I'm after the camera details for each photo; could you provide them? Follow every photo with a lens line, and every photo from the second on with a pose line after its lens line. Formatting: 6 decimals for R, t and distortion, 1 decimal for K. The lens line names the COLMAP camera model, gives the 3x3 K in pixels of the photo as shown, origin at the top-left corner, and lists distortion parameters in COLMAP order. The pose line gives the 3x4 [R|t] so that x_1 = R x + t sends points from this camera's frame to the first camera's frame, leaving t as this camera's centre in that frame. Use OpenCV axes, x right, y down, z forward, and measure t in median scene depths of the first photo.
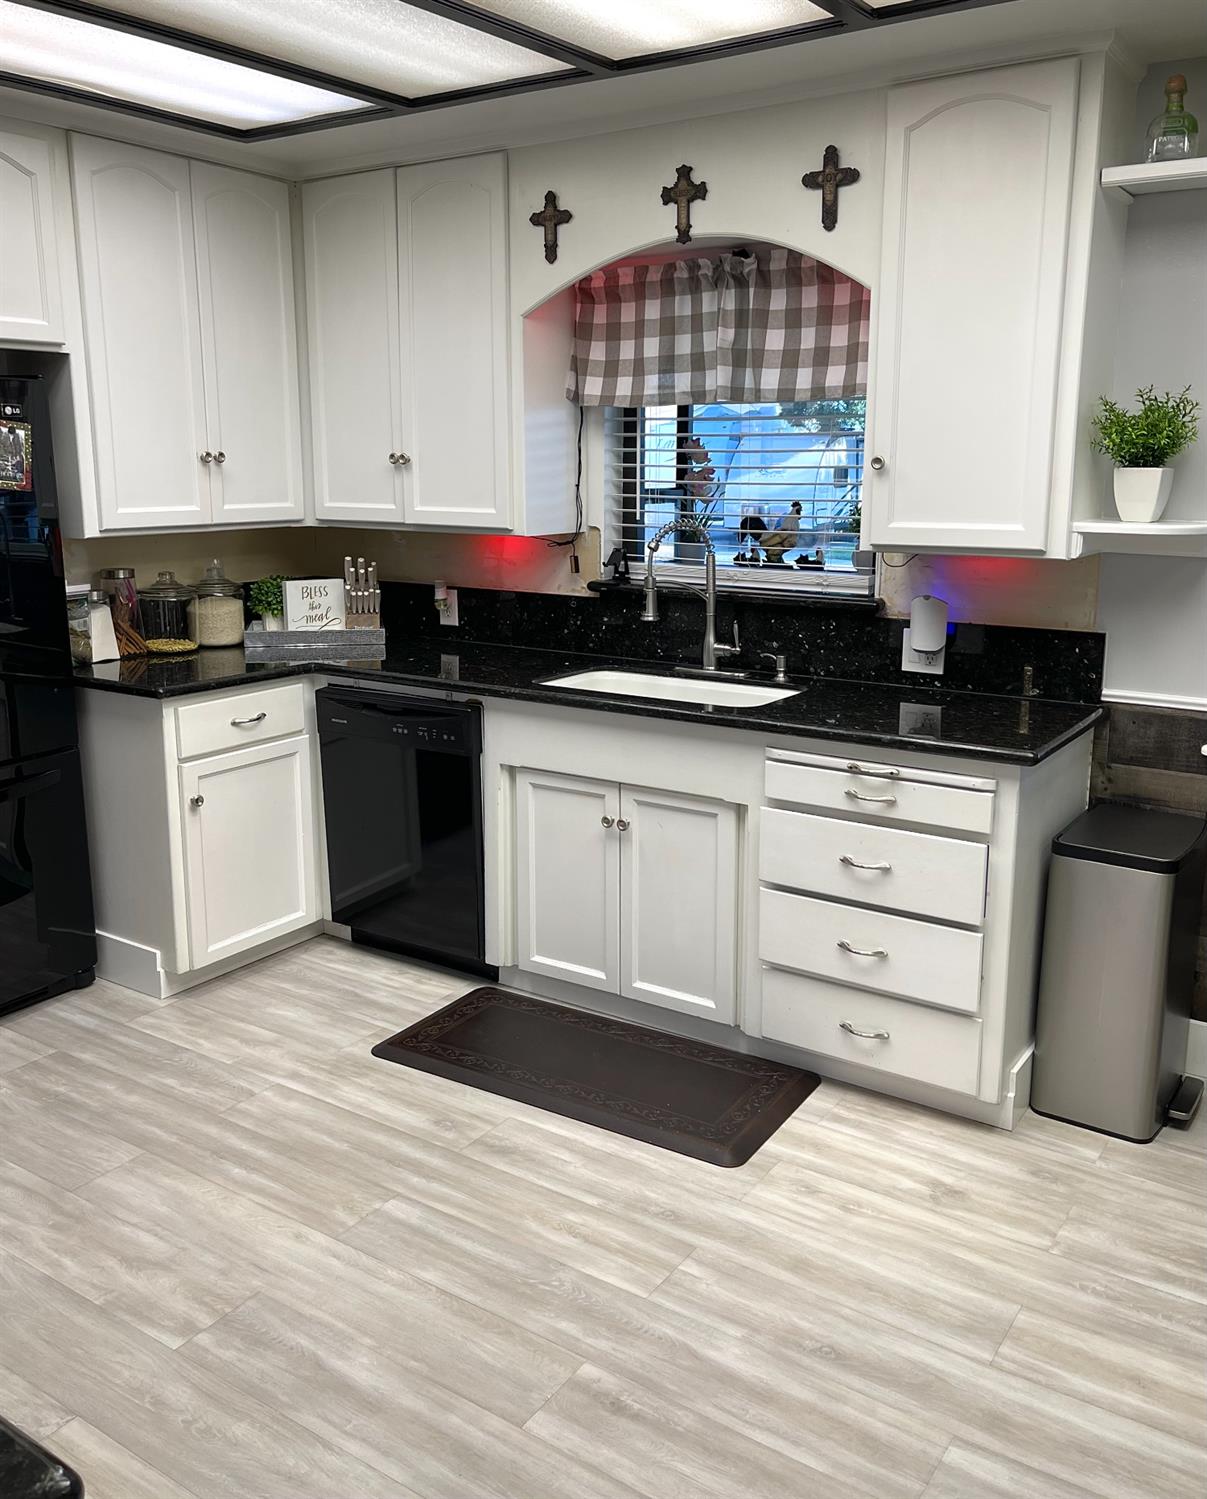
lens RADIAL K [[1322.0, 0, 603.3], [0, 1322.0, 704.9], [0, 0, 1]] dist [0.044991, -0.002346]
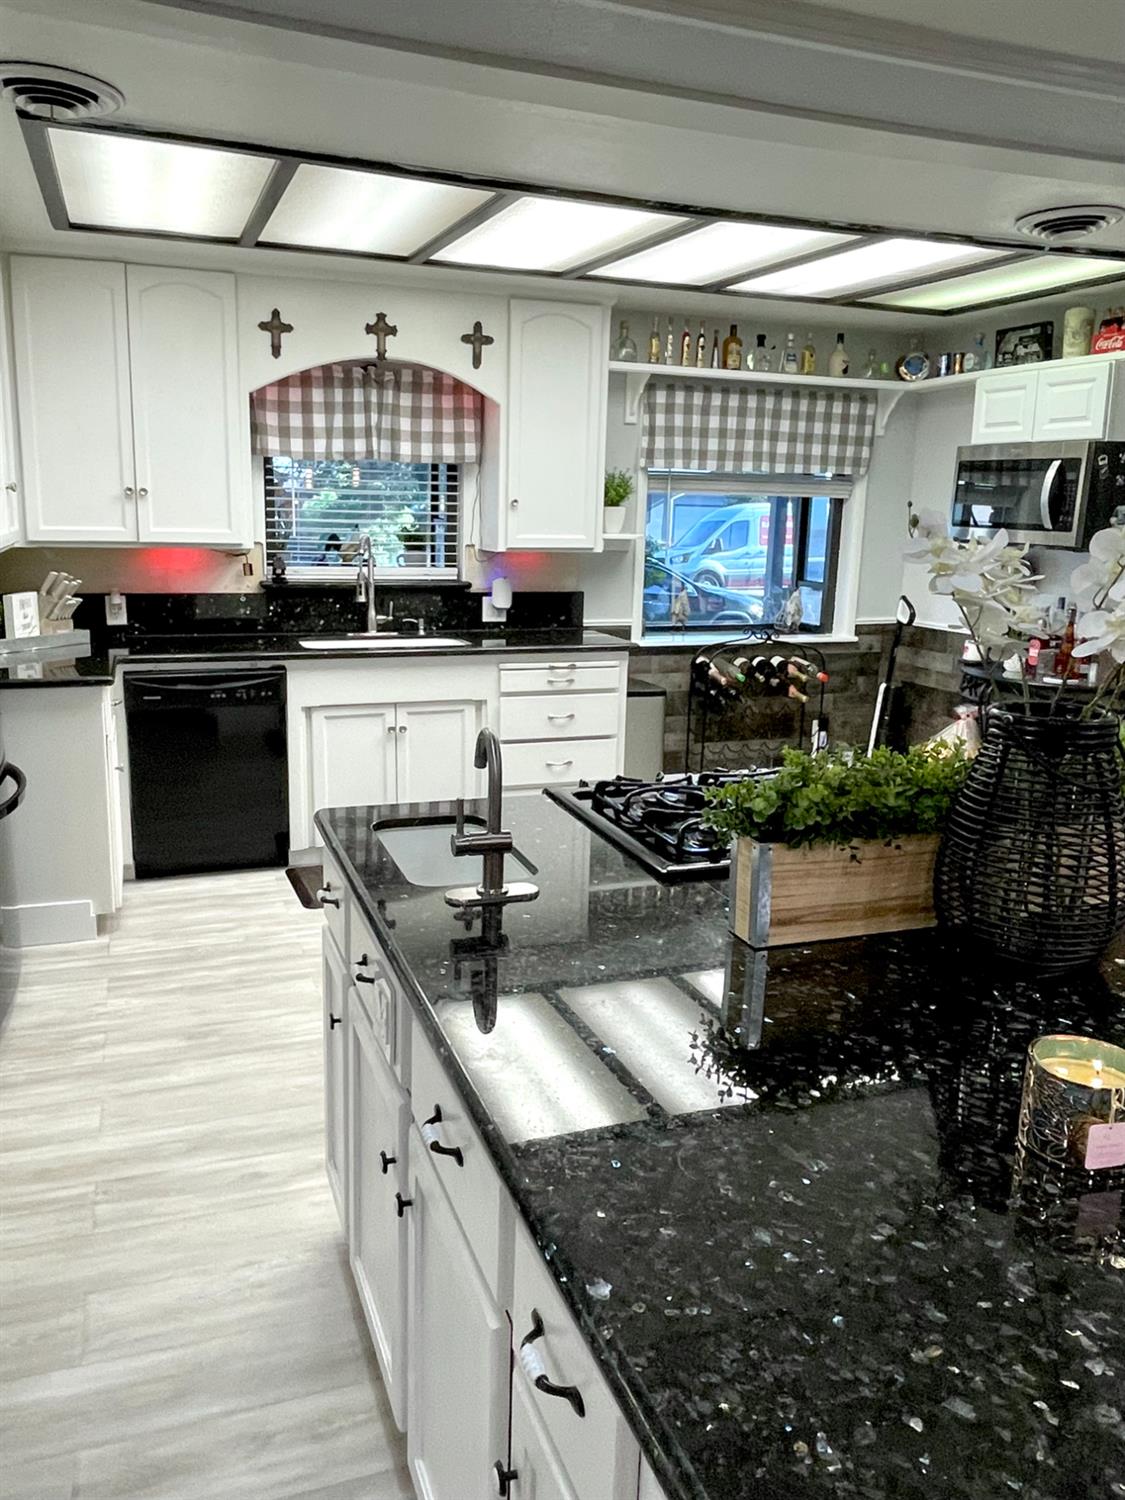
lens RADIAL K [[1154.3, 0, 562.5], [0, 1154.3, 750.0], [0, 0, 1]] dist [0.000940, -0.000561]
pose [[0.572624, -0.158732, 0.804304, -0.958681], [0.130181, 0.986234, 0.101954, -0.000296], [-0.809416, 0.046324, 0.585406, 0.035303]]
